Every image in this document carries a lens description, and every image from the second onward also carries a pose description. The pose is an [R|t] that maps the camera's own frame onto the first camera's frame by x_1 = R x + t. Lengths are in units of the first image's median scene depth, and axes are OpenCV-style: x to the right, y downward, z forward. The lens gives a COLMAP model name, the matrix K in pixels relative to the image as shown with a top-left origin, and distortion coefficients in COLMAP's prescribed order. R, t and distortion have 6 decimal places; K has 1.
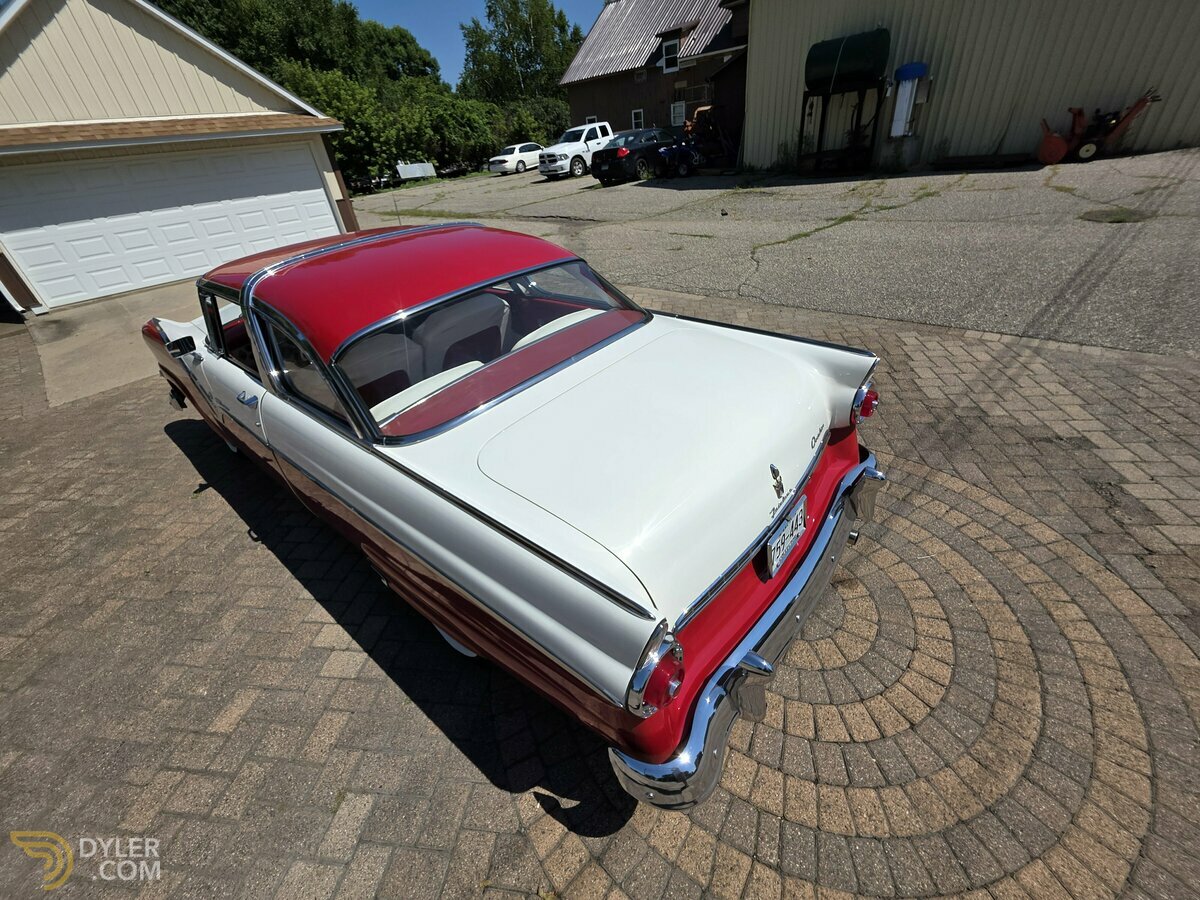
lens RADIAL K [[483.6, 0, 604.9], [0, 483.6, 448.2], [0, 0, 1]] dist [0.003321, -0.000971]
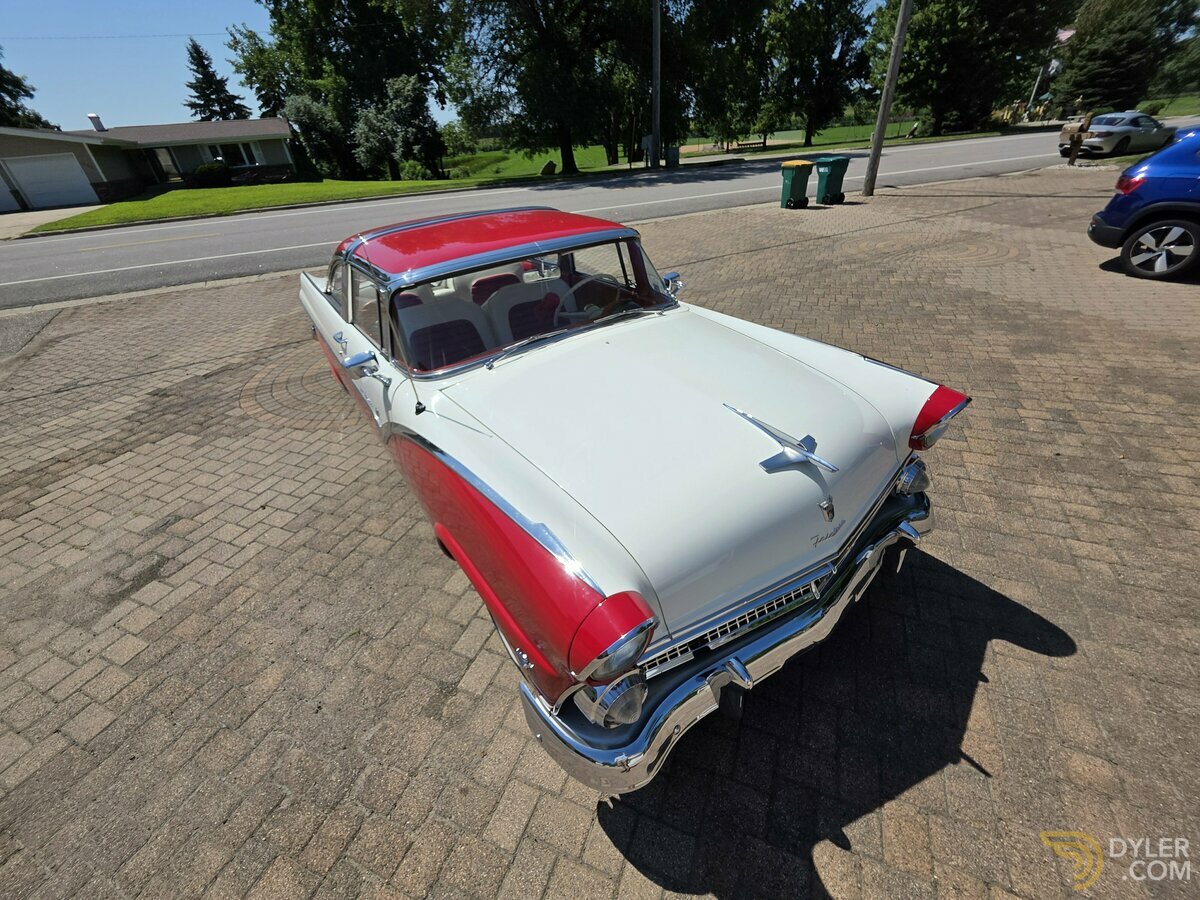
lens RADIAL K [[486.5, 0, 605.9], [0, 486.5, 446.4], [0, 0, 1]] dist [0.001245, 0.000196]
pose [[-0.956014, 0.002500, 0.293312, -0.486849], [0.268367, 0.411071, 0.871206, -0.488380], [-0.118393, 0.911600, -0.393660, 0.828409]]
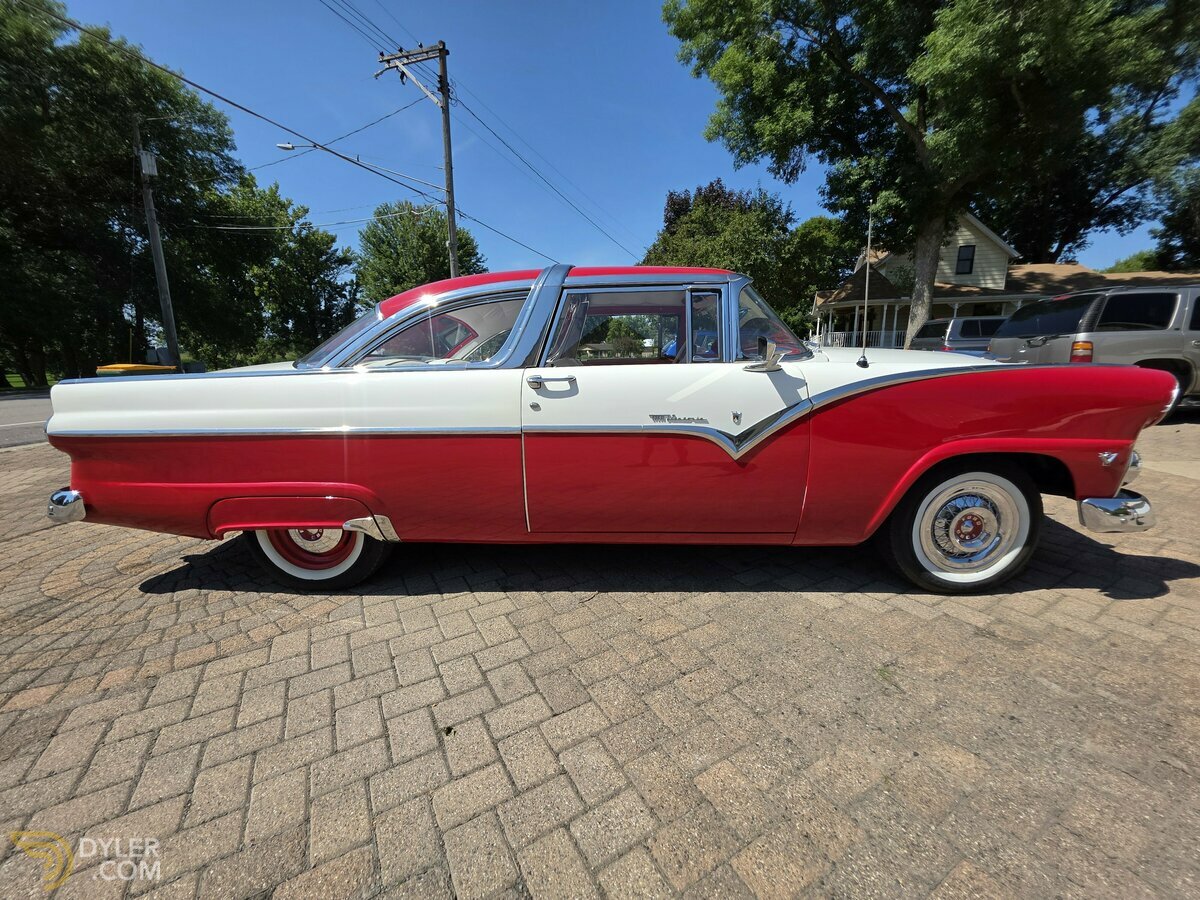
lens RADIAL K [[478.9, 0, 606.2], [0, 478.9, 449.0], [0, 0, 1]] dist [0.003637, -0.000335]
pose [[-0.776583, 0.232764, -0.585439, 0.087871], [-0.260934, 0.726968, 0.635162, -0.374188], [0.573438, 0.646018, -0.503815, 0.799071]]
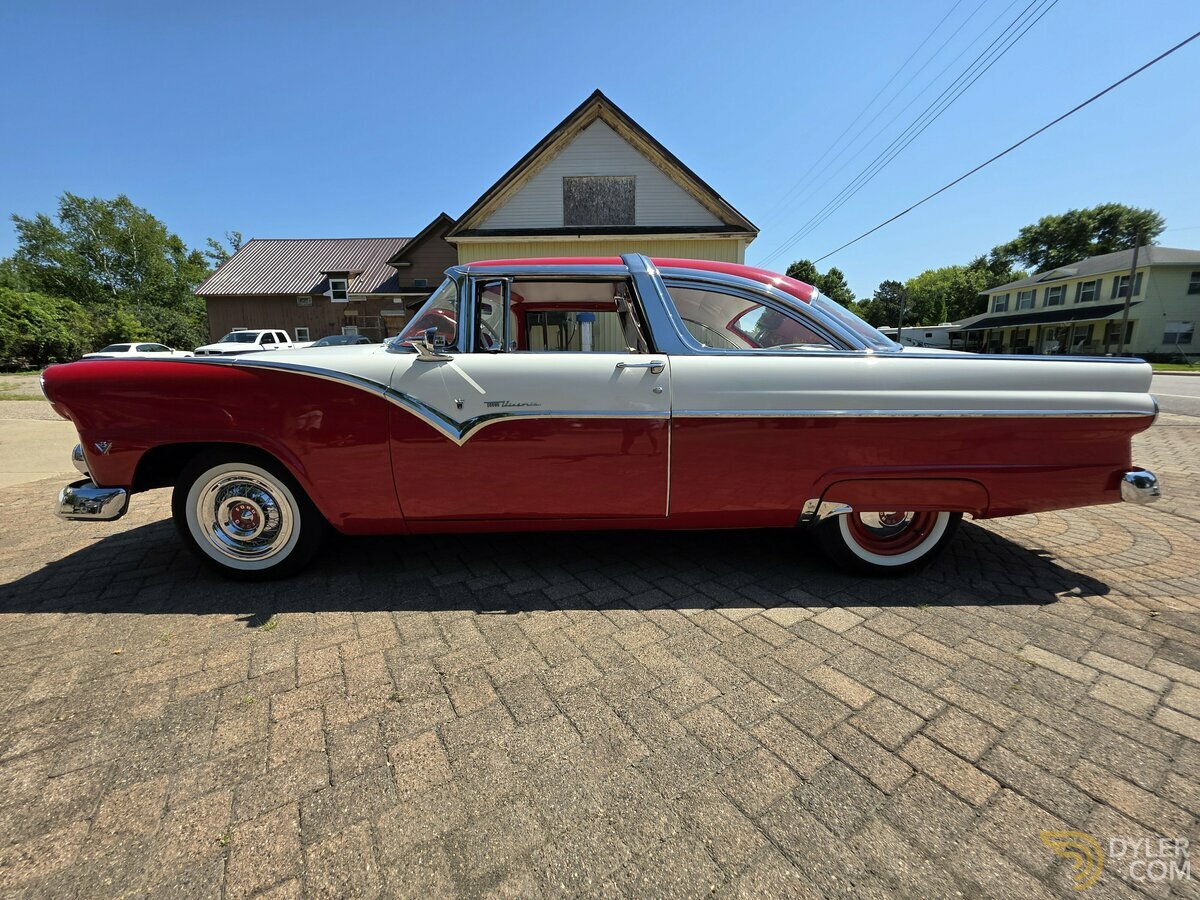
lens RADIAL K [[480.5, 0, 605.4], [0, 480.5, 450.5], [0, 0, 1]] dist [0.003344, -0.000507]
pose [[0.761351, -0.026256, 0.647807, -0.534650], [0.289984, 0.907455, -0.304032, 0.115136], [-0.579873, 0.419329, 0.698506, 0.185358]]
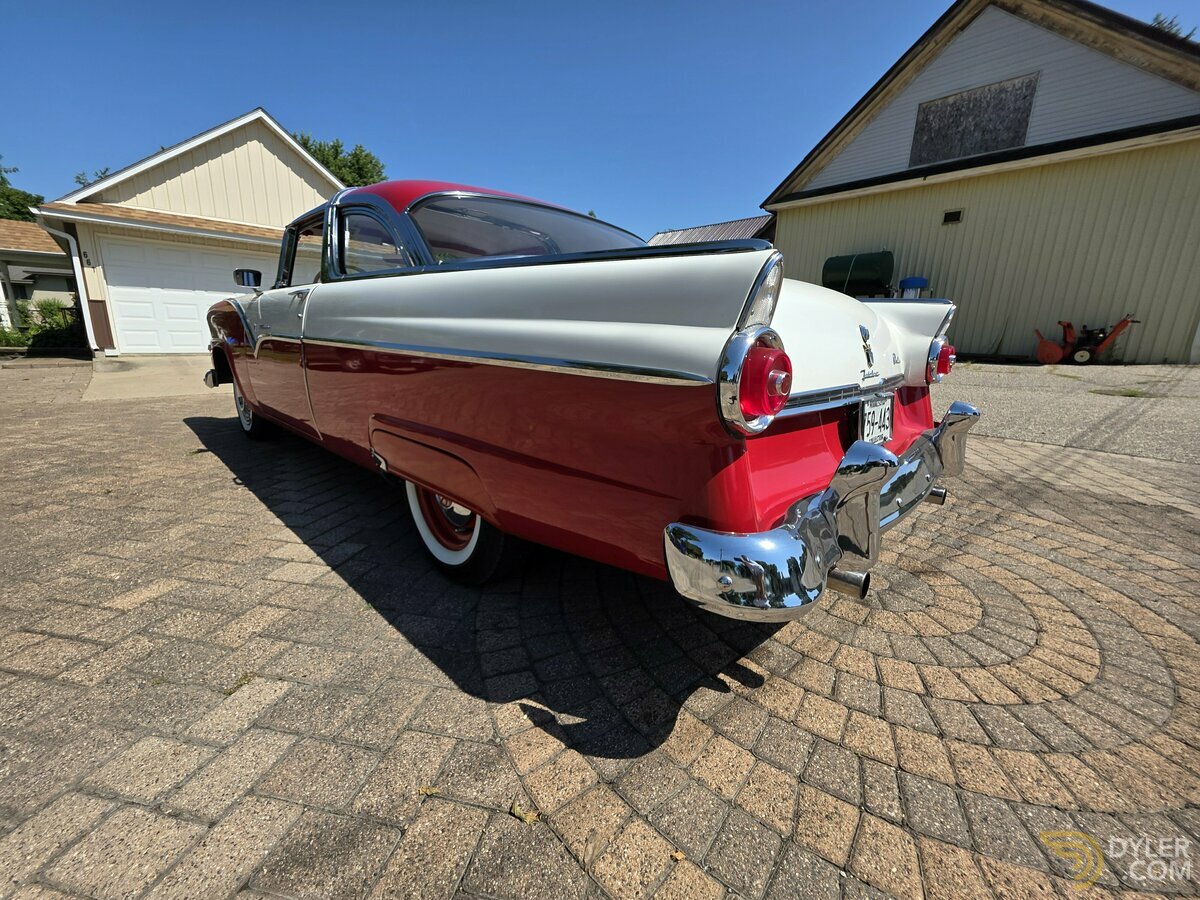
lens RADIAL K [[483.6, 0, 604.9], [0, 483.6, 448.2], [0, 0, 1]] dist [0.003321, -0.000971]
pose [[0.989644, 0.138480, -0.037779, -0.014961], [-0.143137, 0.932347, -0.332027, 0.167099], [-0.010756, 0.333996, 0.942513, 0.065763]]
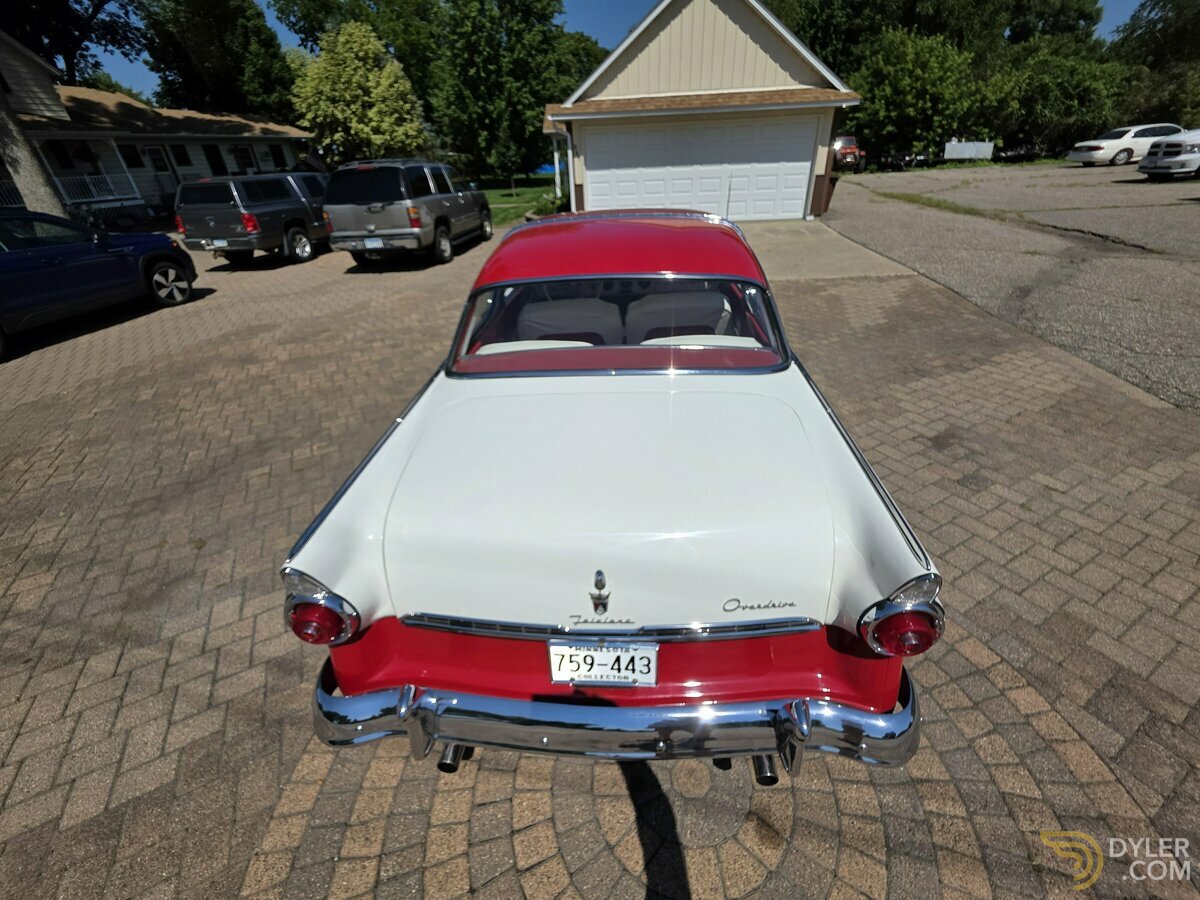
lens RADIAL K [[485.7, 0, 603.2], [0, 485.7, 448.8], [0, 0, 1]] dist [0.002084, -0.000911]
pose [[0.596172, 0.479226, -0.644144, 0.211479], [-0.451376, 0.863575, 0.224716, -0.089512], [0.663957, 0.156781, 0.731151, 0.104169]]
